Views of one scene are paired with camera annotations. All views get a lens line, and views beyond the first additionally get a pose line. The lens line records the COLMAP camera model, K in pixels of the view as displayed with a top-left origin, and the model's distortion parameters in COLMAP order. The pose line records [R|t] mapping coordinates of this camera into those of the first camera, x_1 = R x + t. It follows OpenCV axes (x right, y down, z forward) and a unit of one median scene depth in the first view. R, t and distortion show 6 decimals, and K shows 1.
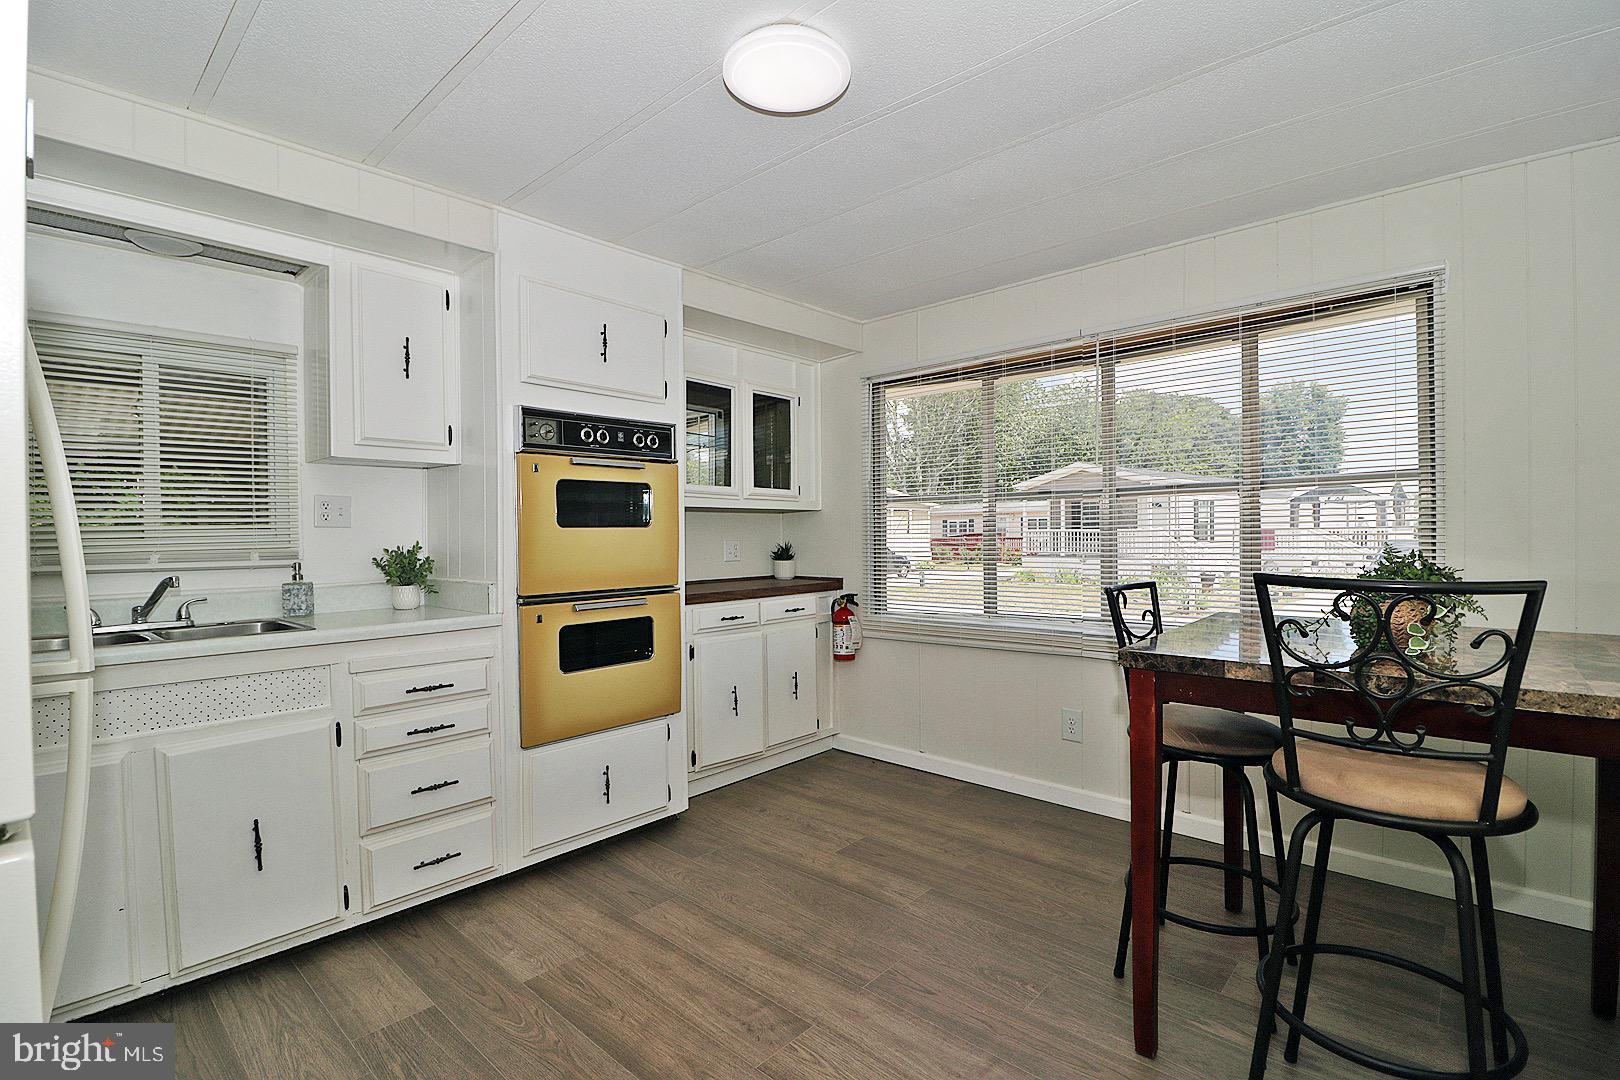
lens RADIAL K [[762.5, 0, 801.7], [0, 762.5, 536.1], [0, 0, 1]] dist [-0.010318, -0.005935]
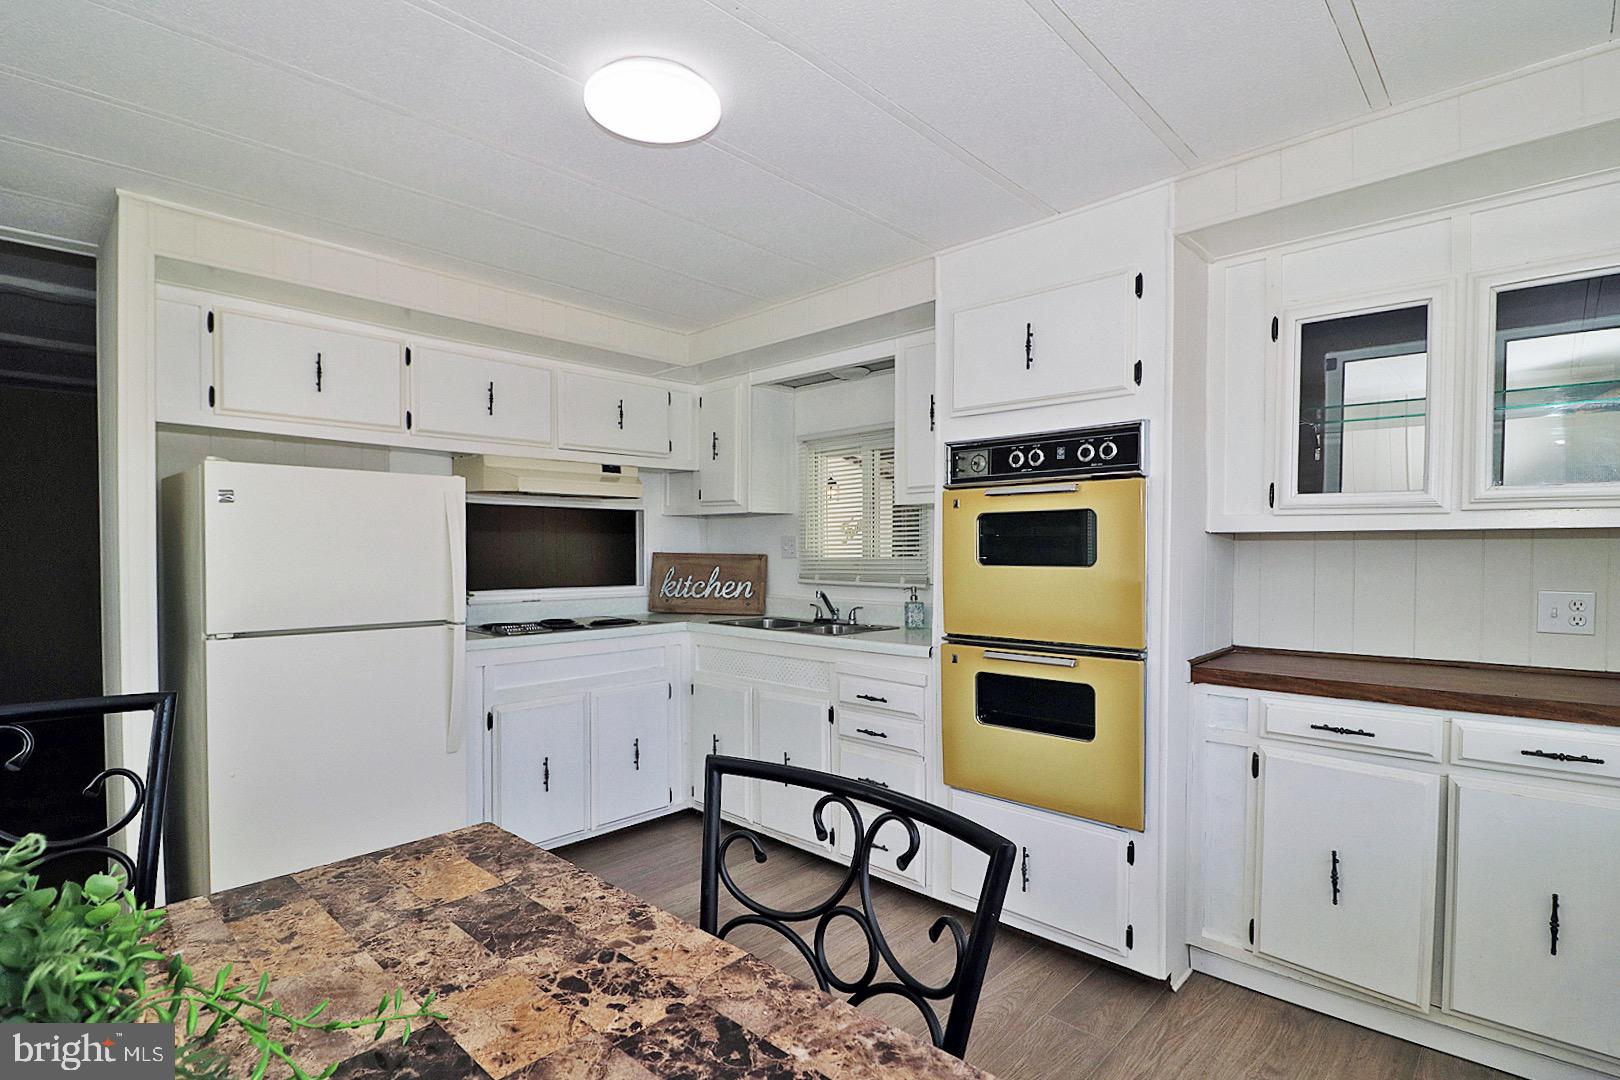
lens RADIAL K [[762.5, 0, 799.3], [0, 762.5, 558.0], [0, 0, 1]] dist [-0.010318, -0.005935]
pose [[-0.021232, 0.022757, -0.999516, 0.561064], [0.000058, 0.999741, 0.022761, -0.037941], [0.999775, 0.000425, -0.021228, 0.729072]]
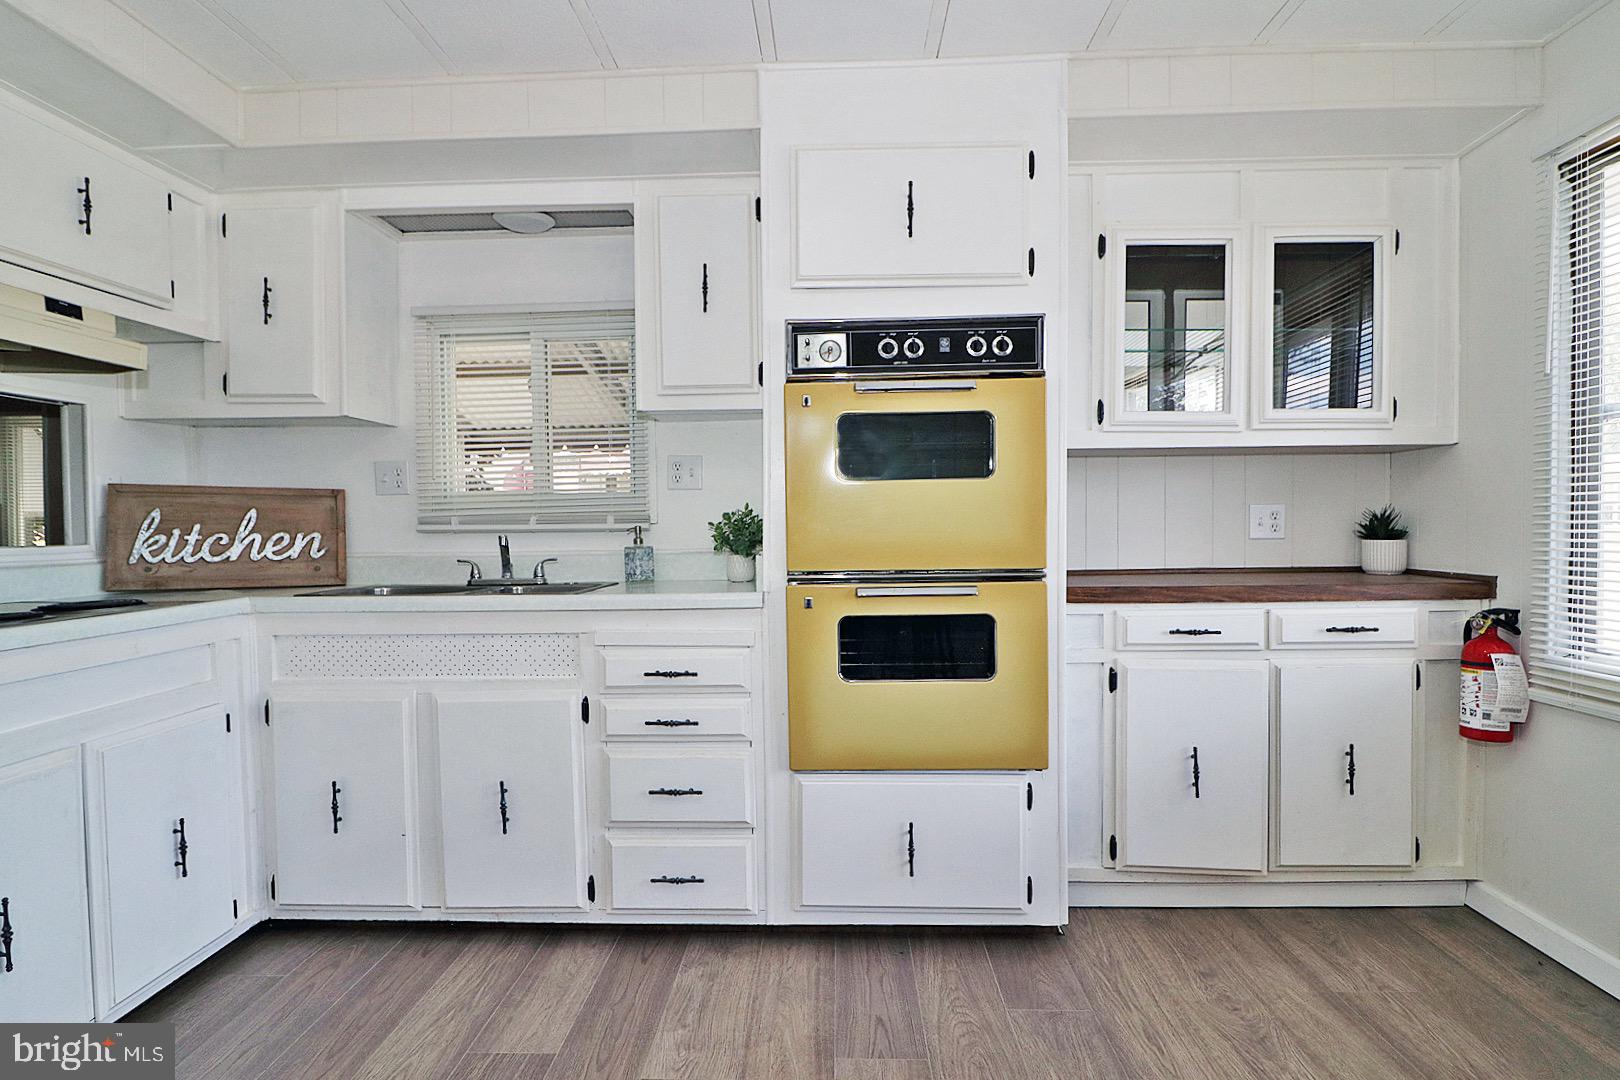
lens RADIAL K [[842.8, 0, 801.1], [0, 842.8, 541.3], [0, 0, 1]] dist [-0.008836, -0.002426]
pose [[0.641902, 0.020302, -0.766518, 0.251265], [0.002021, 0.999601, 0.028168, 0.021683], [0.766784, -0.019630, 0.641605, 0.413319]]
